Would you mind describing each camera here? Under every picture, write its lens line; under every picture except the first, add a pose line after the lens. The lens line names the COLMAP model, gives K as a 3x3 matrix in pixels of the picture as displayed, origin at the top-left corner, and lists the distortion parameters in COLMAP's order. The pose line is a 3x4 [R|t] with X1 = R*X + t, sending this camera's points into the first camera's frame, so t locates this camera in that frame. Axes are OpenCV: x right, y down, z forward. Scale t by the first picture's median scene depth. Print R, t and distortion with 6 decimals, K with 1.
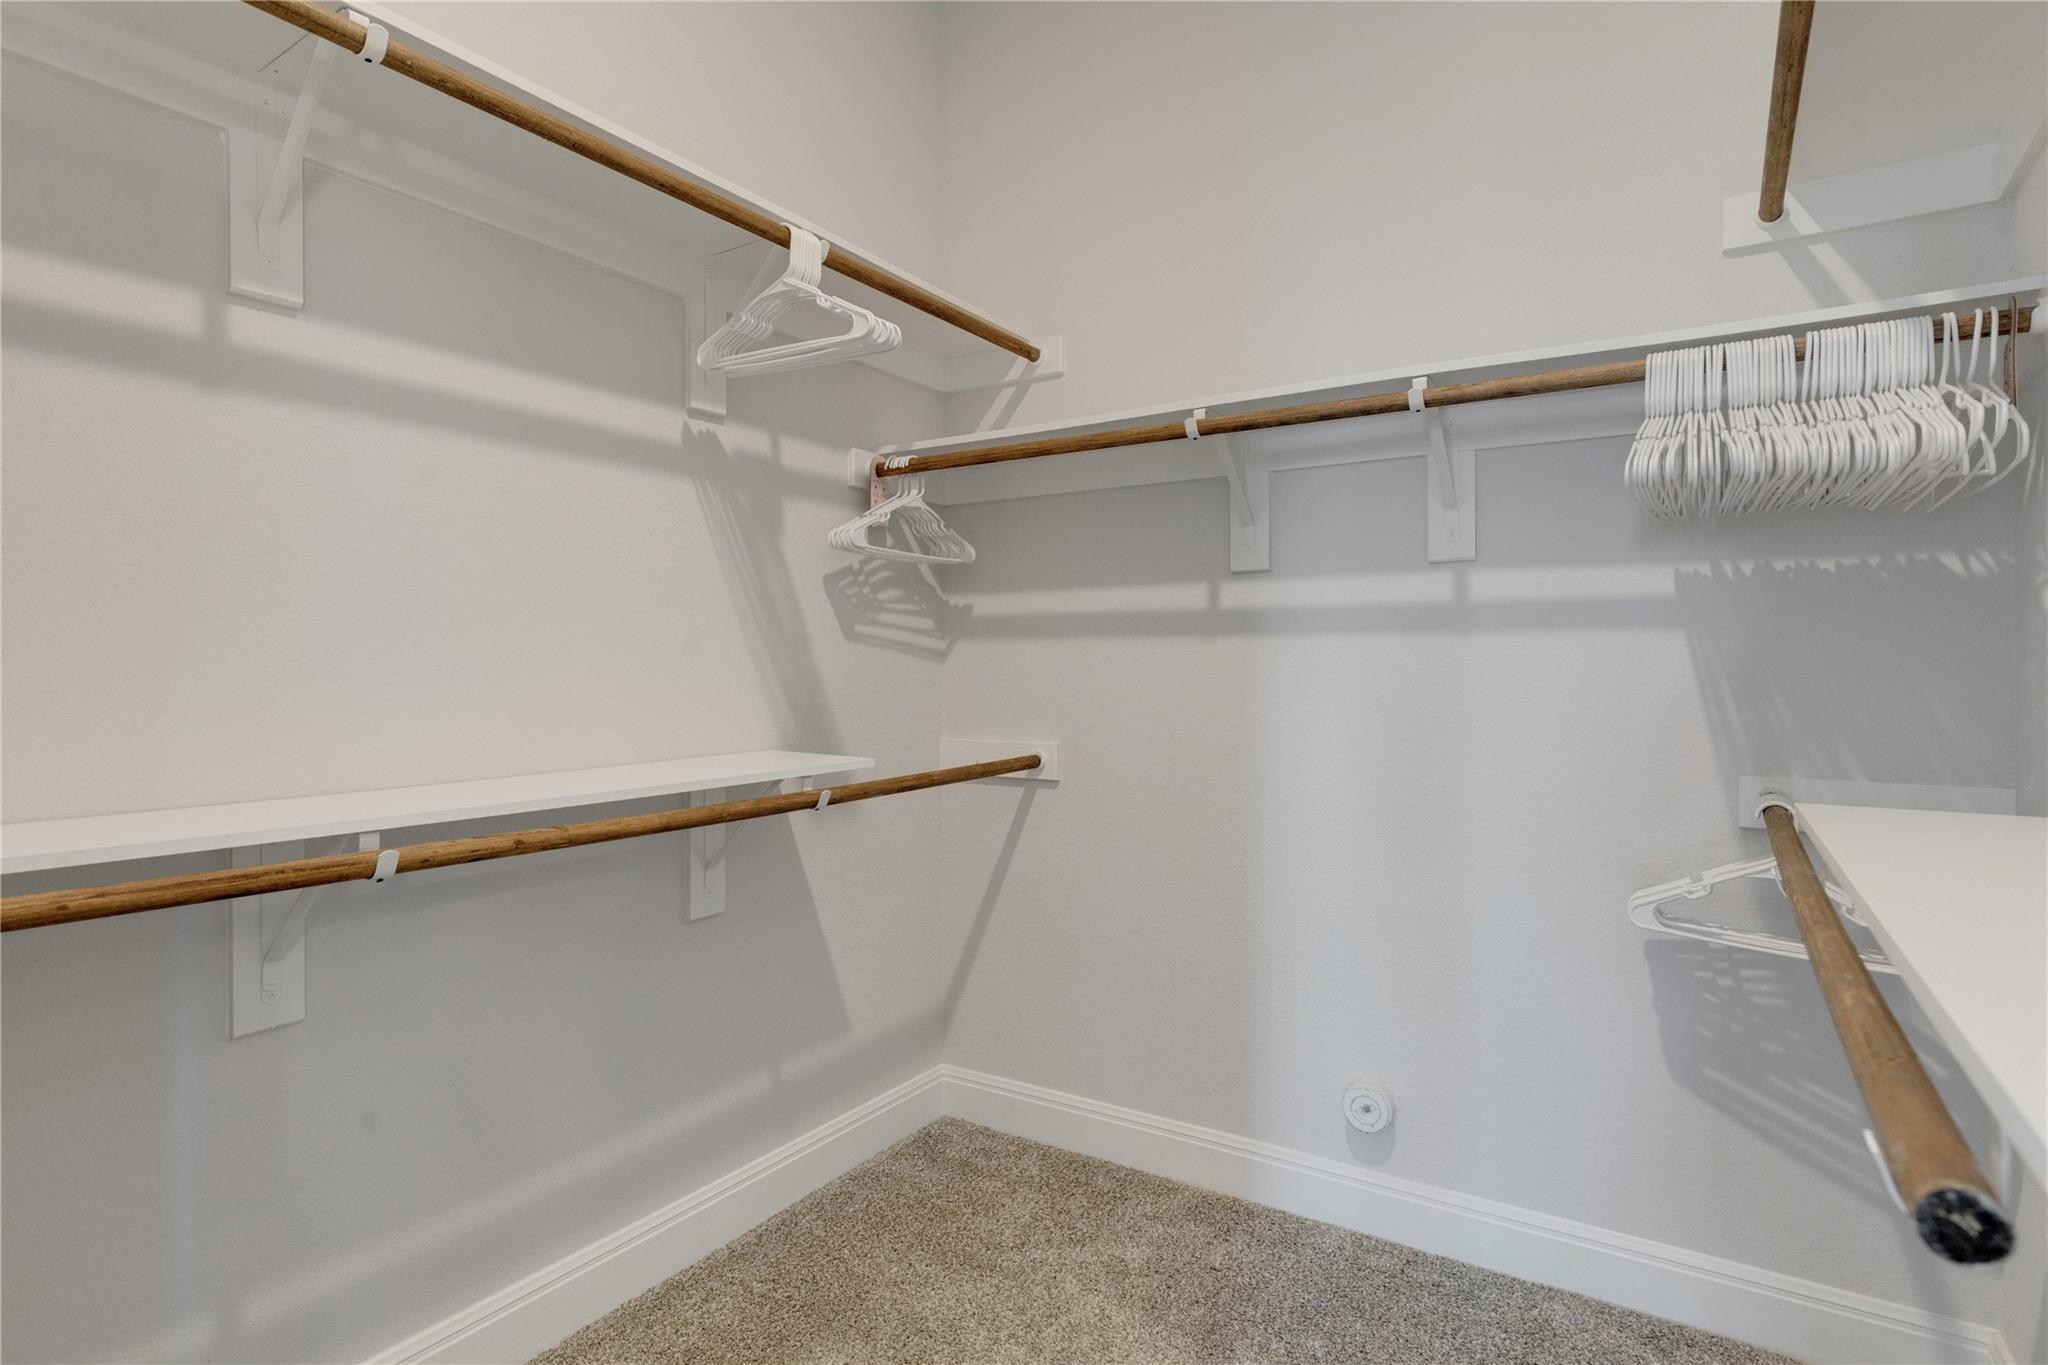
lens RADIAL K [[1034.8, 0, 1020.5], [0, 1034.8, 674.6], [0, 0, 1]] dist [0.006105, 0.001207]
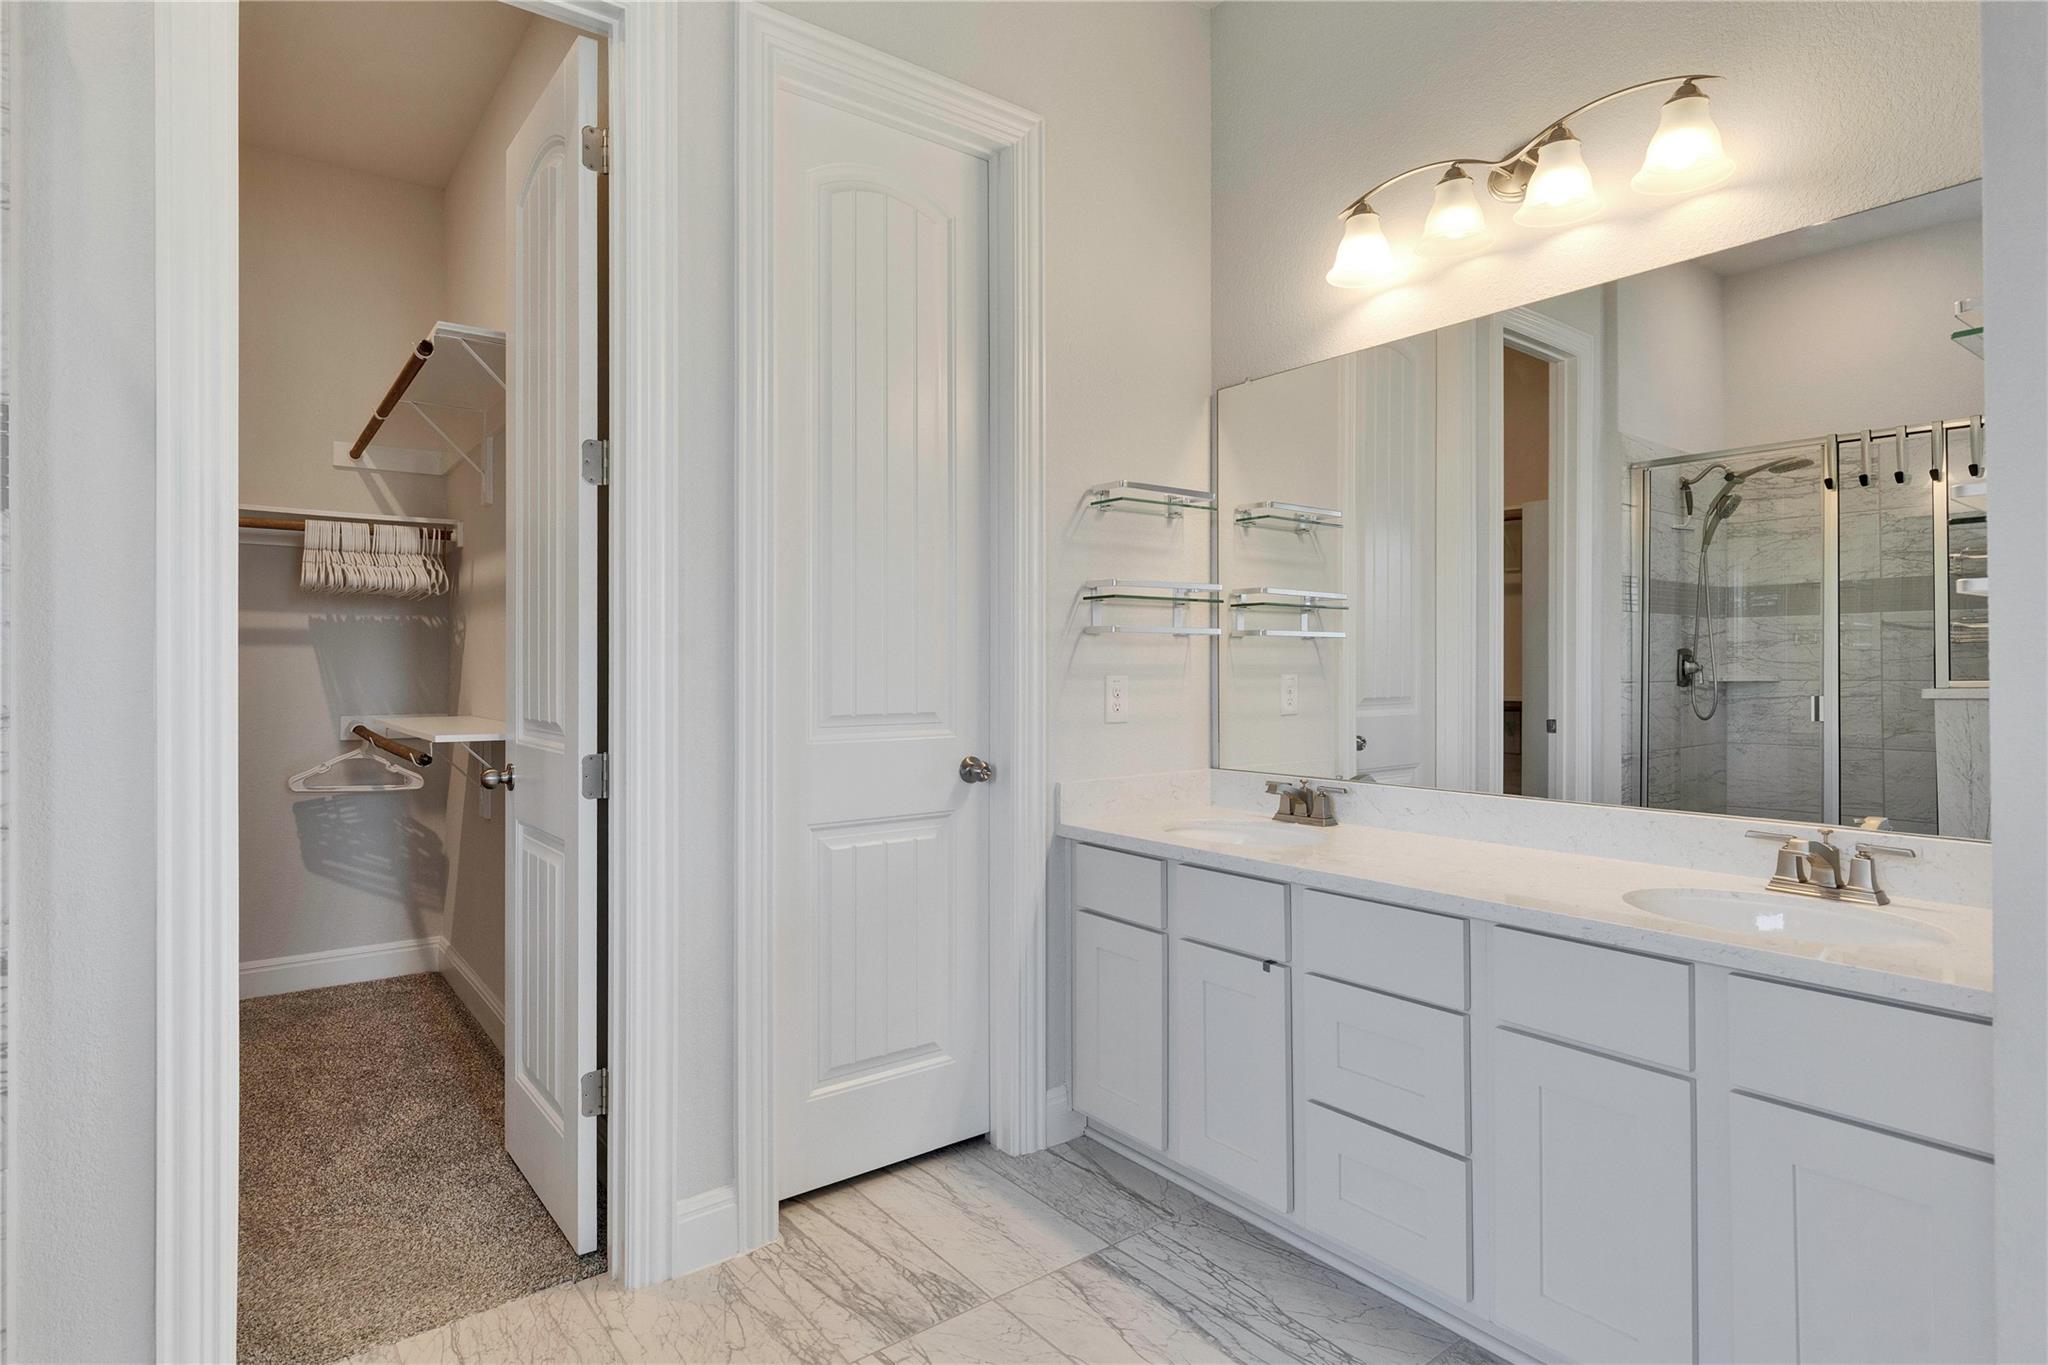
lens RADIAL K [[1060.2, 0, 1021.1], [0, 1060.2, 667.0], [0, 0, 1]] dist [-0.003543, -0.000376]
pose [[0.324396, -0.000327, 0.945921, -1.075874], [-0.003767, 0.999992, 0.001637, -0.014166], [-0.945914, -0.004095, 0.324392, -1.210157]]
